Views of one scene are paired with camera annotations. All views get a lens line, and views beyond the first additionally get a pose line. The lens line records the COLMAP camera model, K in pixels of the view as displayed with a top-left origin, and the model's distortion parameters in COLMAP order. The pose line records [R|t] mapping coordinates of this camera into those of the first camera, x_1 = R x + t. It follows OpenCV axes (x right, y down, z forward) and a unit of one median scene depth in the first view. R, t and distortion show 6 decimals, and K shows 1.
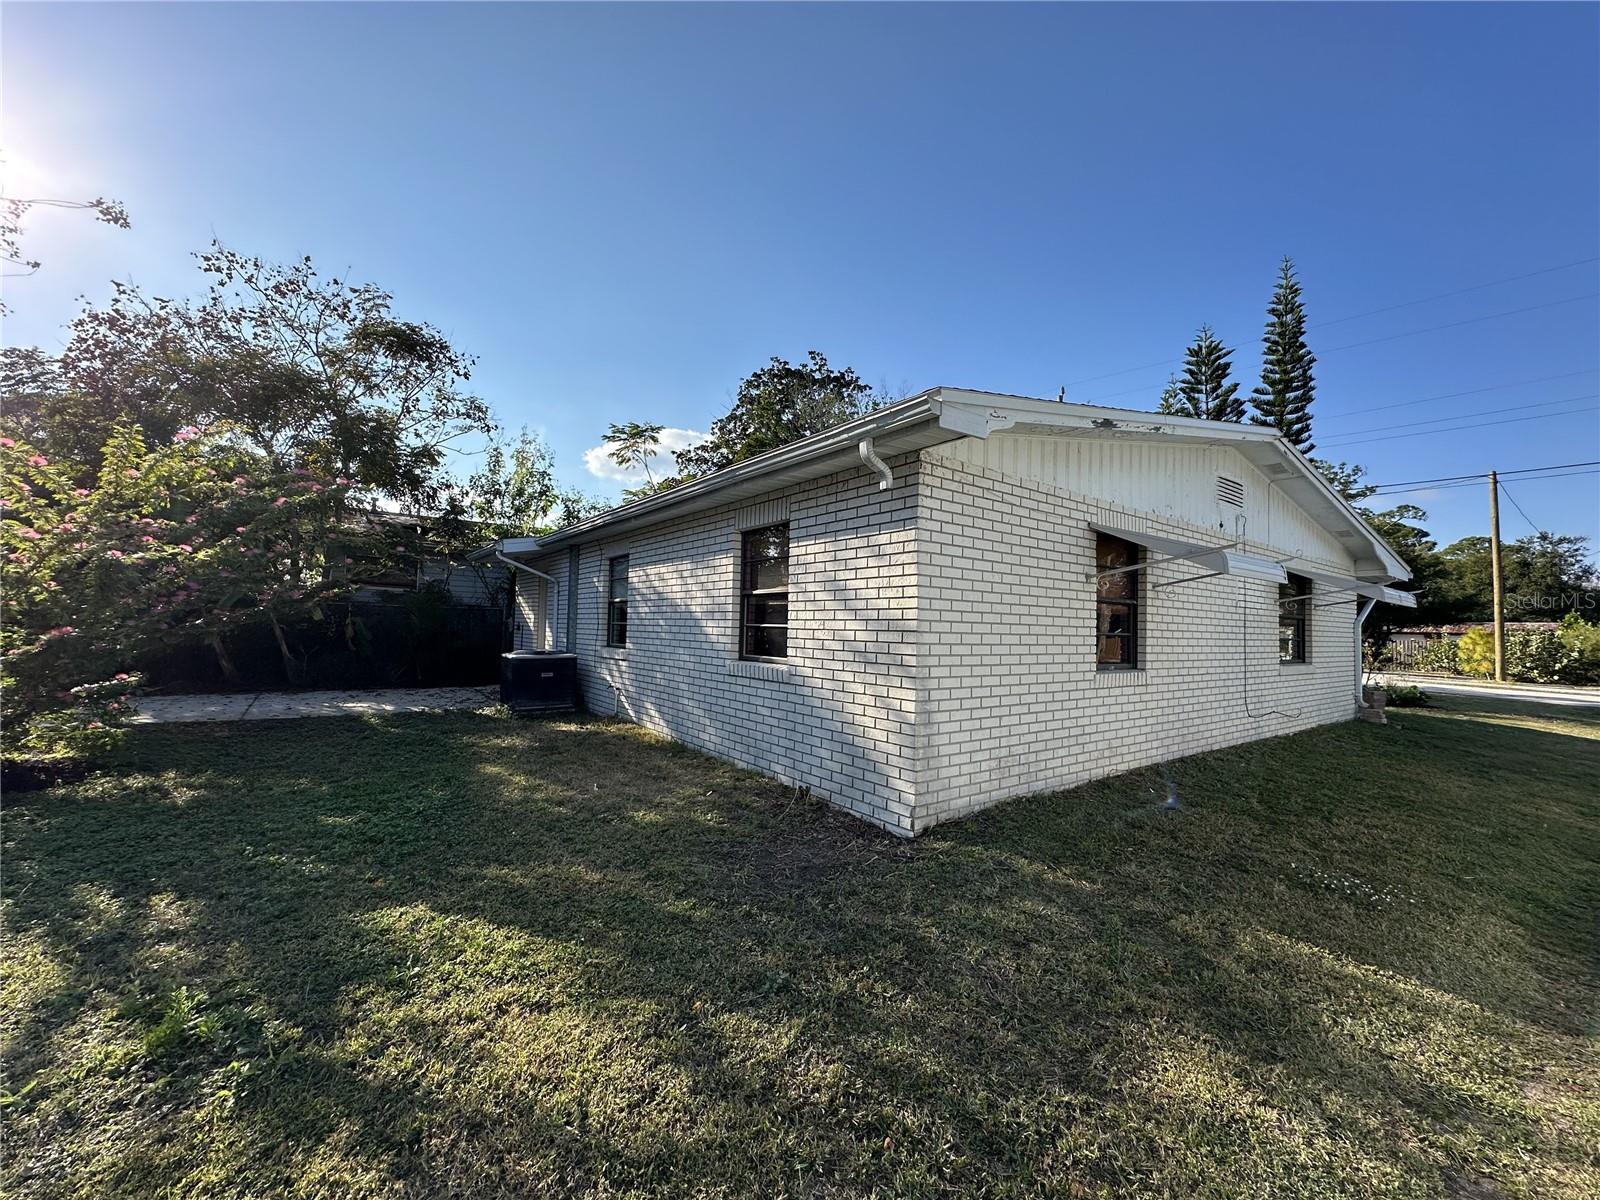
lens RADIAL K [[640.7, 0, 792.6], [0, 640.7, 596.2], [0, 0, 1]] dist [-0.002027, 0.000947]
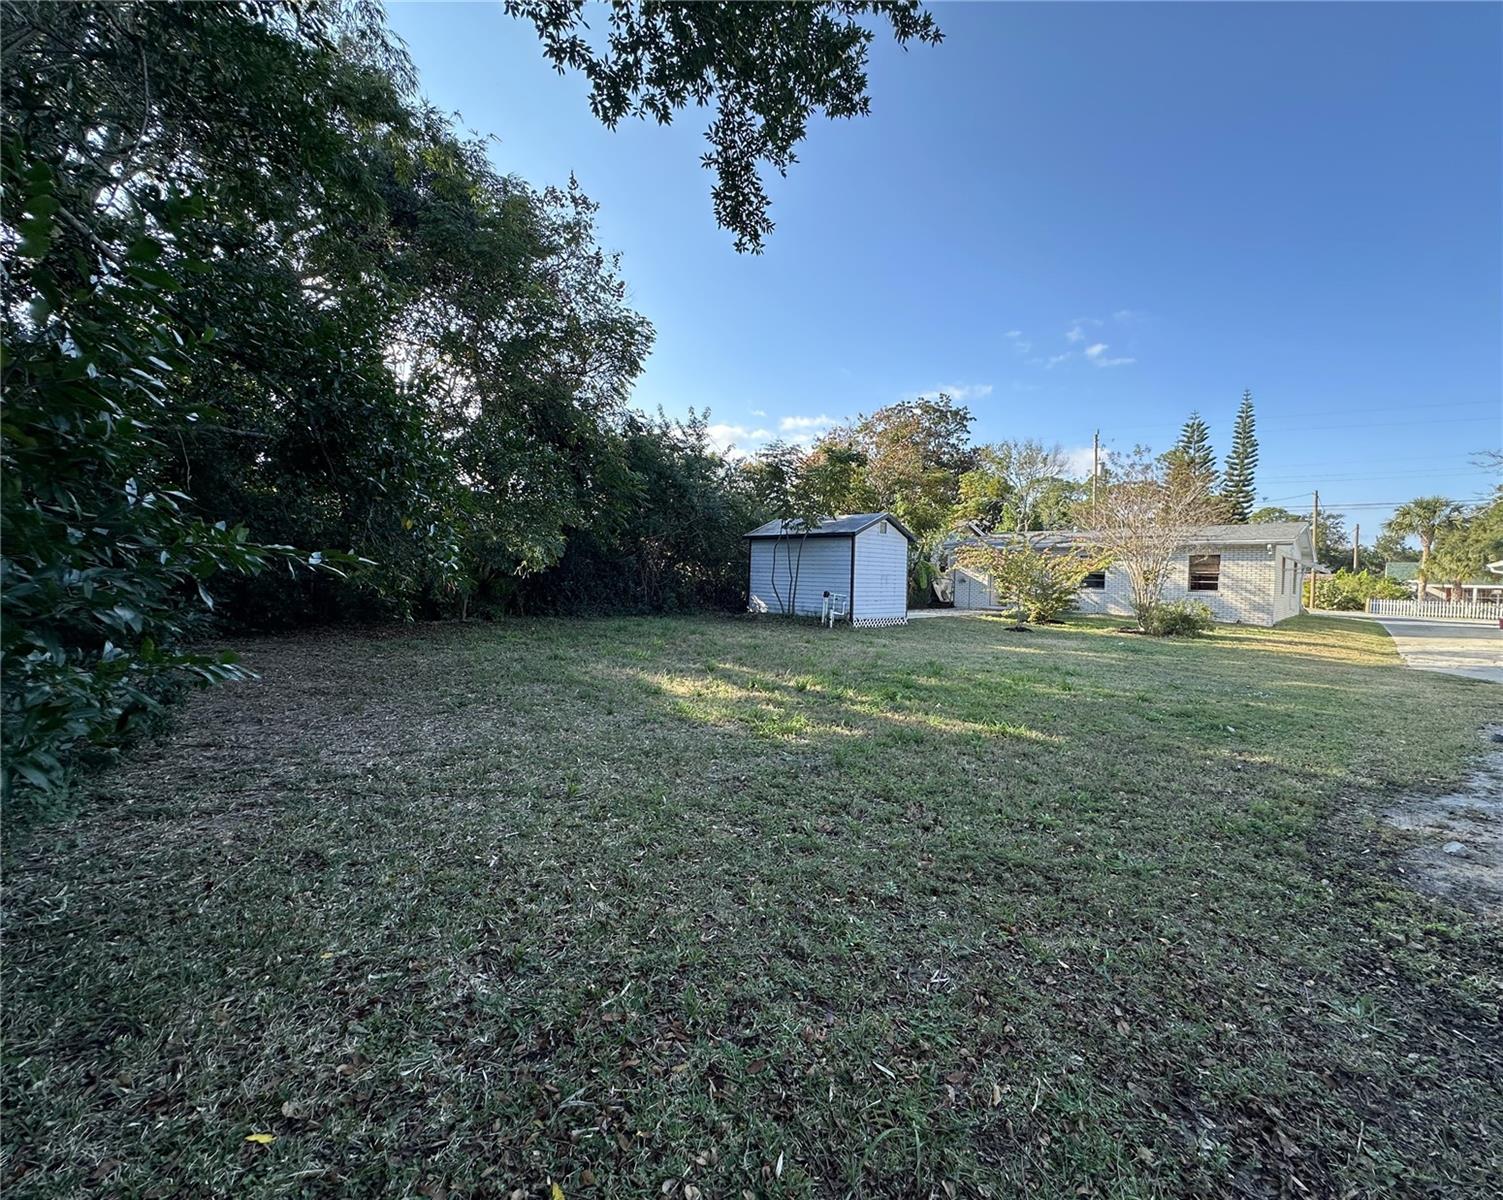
lens RADIAL K [[683.0, 0, 753.4], [0, 683.0, 595.5], [0, 0, 1]] dist [-0.001064, 0.000188]
pose [[0.980509, -0.006907, 0.196350, -2.527223], [-0.008342, 0.997017, 0.076727, -0.120213], [-0.196295, -0.076869, 0.977527, -1.763478]]
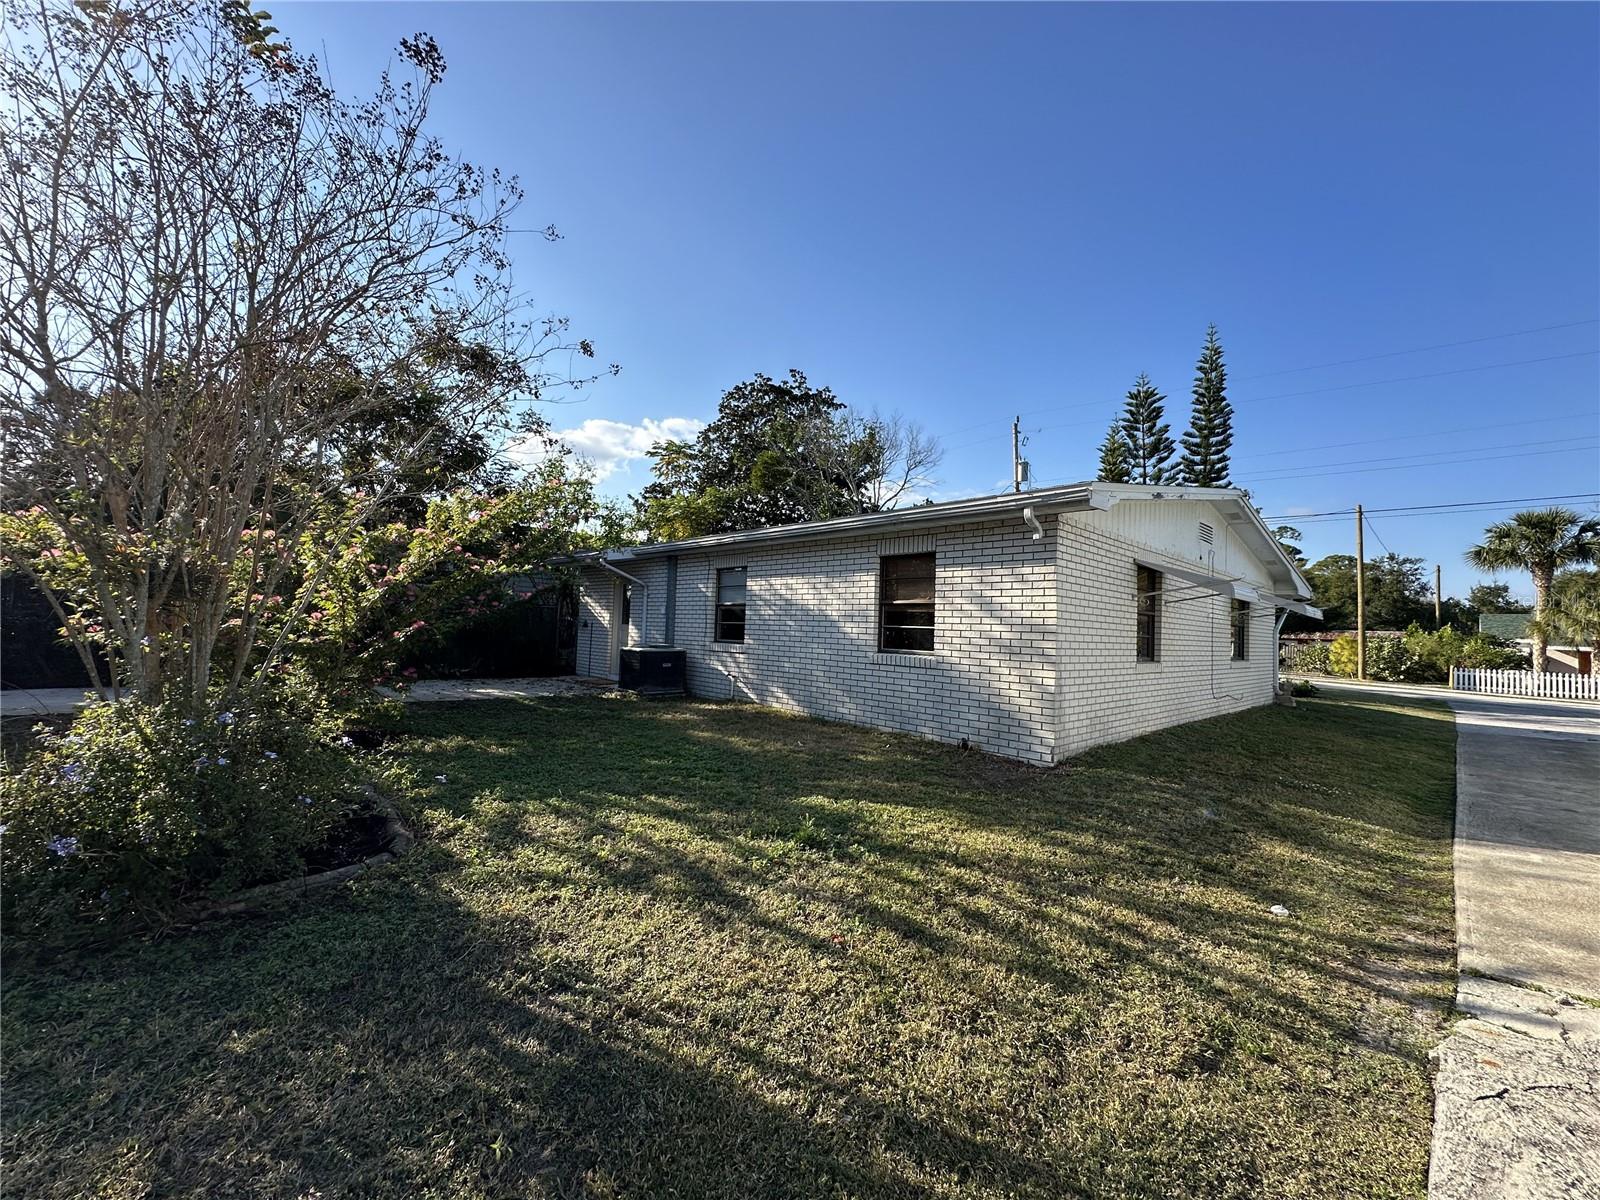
lens RADIAL K [[640.7, 0, 793.8], [0, 640.7, 596.0], [0, 0, 1]] dist [-0.002027, 0.000947]
pose [[0.993046, 0.018623, 0.116241, -0.313979], [-0.018612, 0.999826, -0.001186, -0.010110], [-0.116243, -0.000985, 0.993220, -0.231455]]
